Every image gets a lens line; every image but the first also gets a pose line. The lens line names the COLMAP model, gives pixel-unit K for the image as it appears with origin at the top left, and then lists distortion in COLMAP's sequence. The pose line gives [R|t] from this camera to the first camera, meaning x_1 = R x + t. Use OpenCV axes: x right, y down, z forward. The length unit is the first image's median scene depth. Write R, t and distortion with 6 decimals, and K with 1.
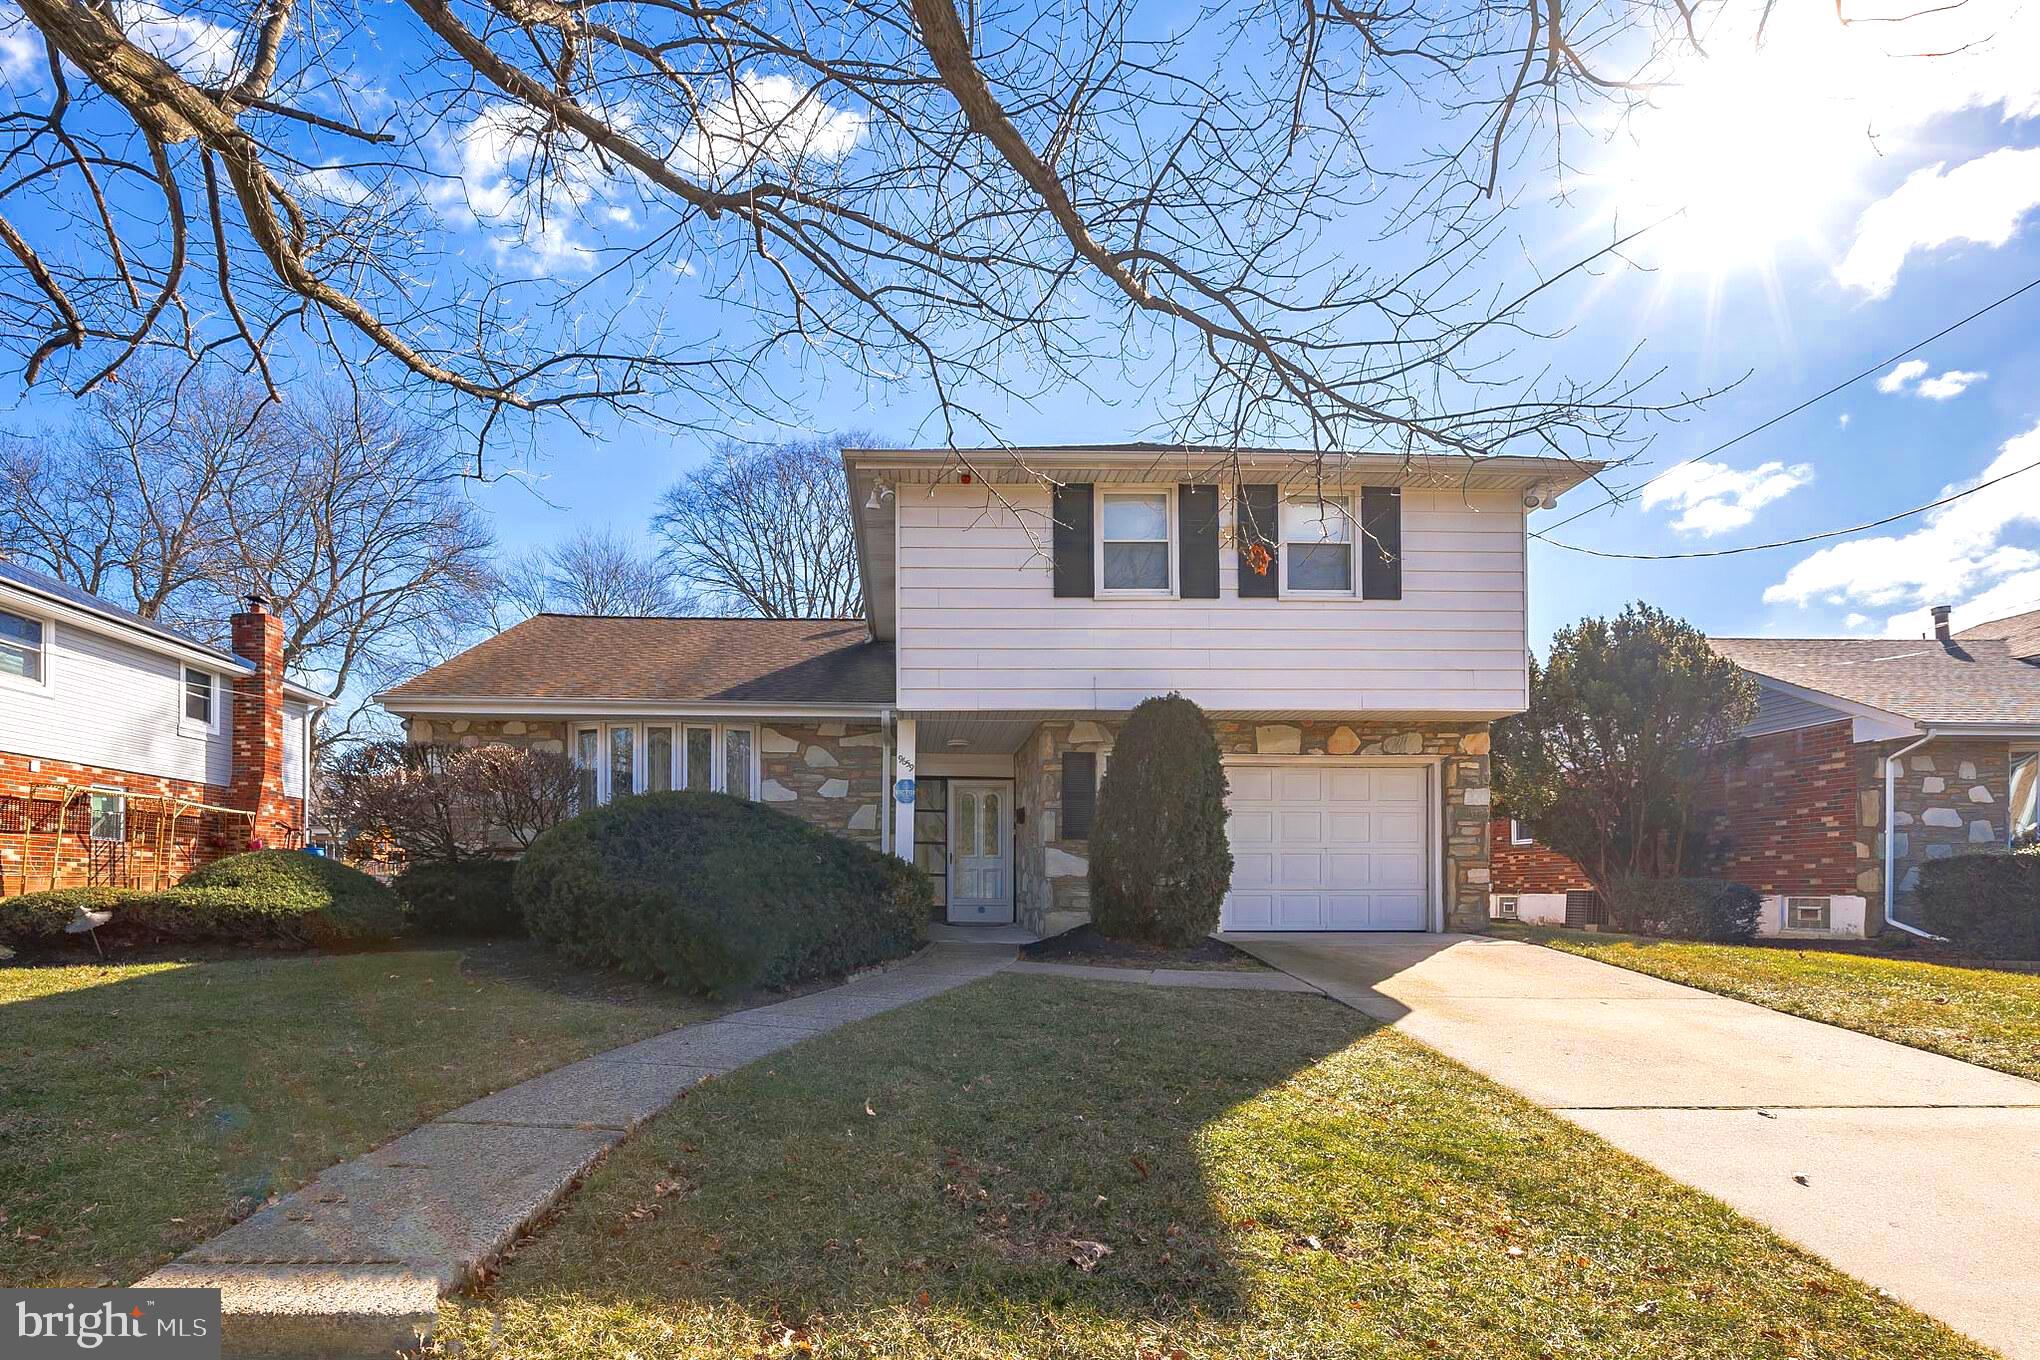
lens RADIAL K [[963.5, 0, 1019.5], [0, 963.5, 714.9], [0, 0, 1]] dist [-0.018111, -0.000039]
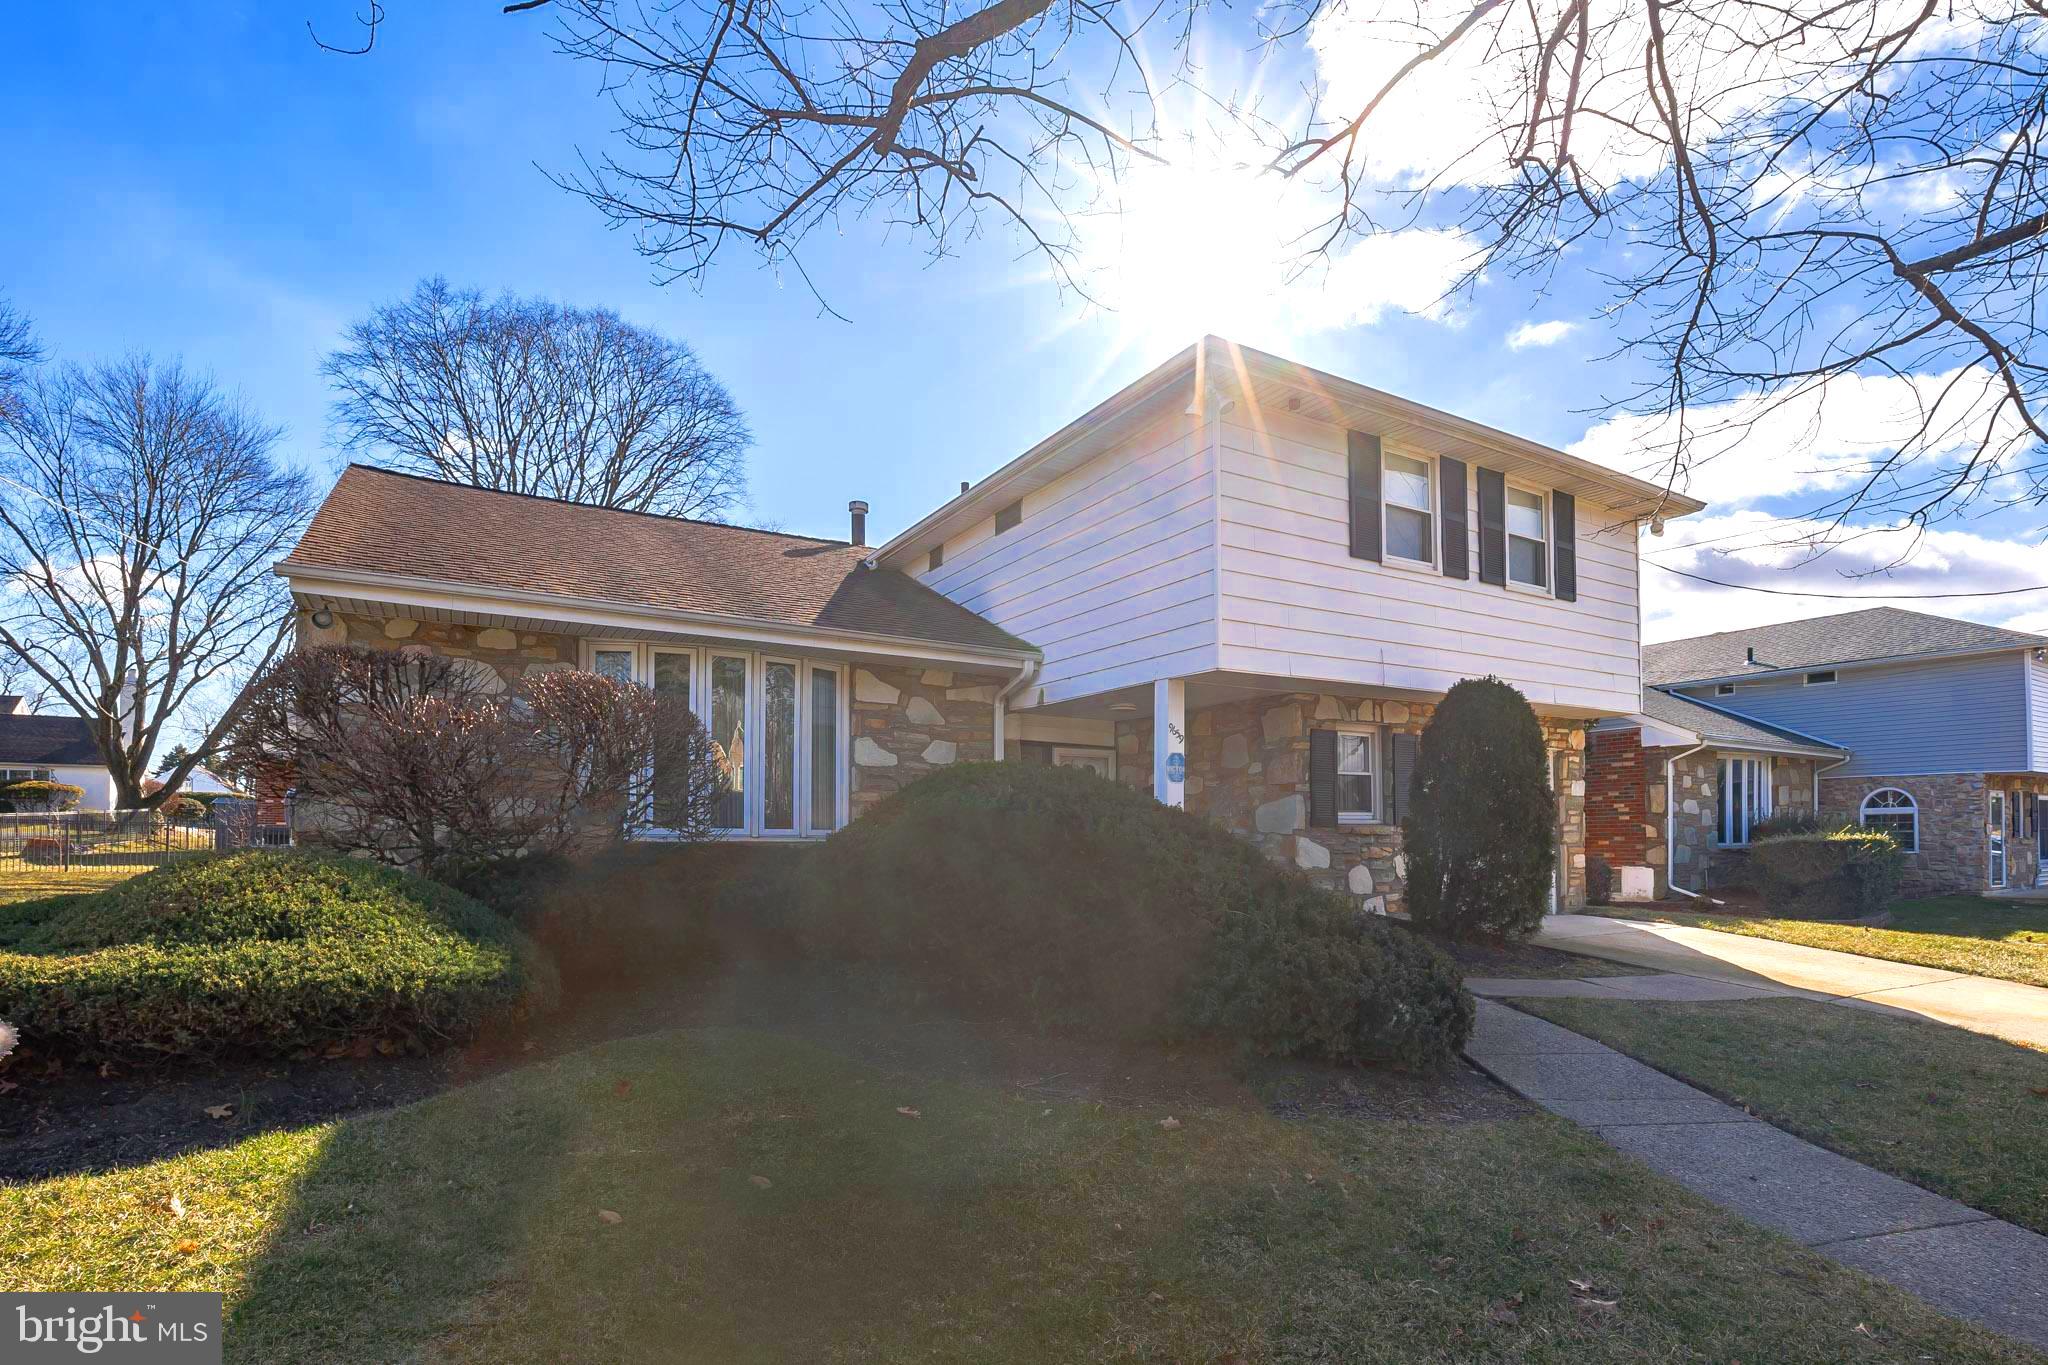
lens RADIAL K [[929.9, 0, 1027.8], [0, 929.9, 678.1], [0, 0, 1]] dist [-0.006000, -0.000020]
pose [[0.893750, 0.075531, 0.442161, -0.554075], [-0.079677, 0.996778, -0.009219, 0.019702], [-0.441432, -0.026991, 0.896888, 0.330141]]
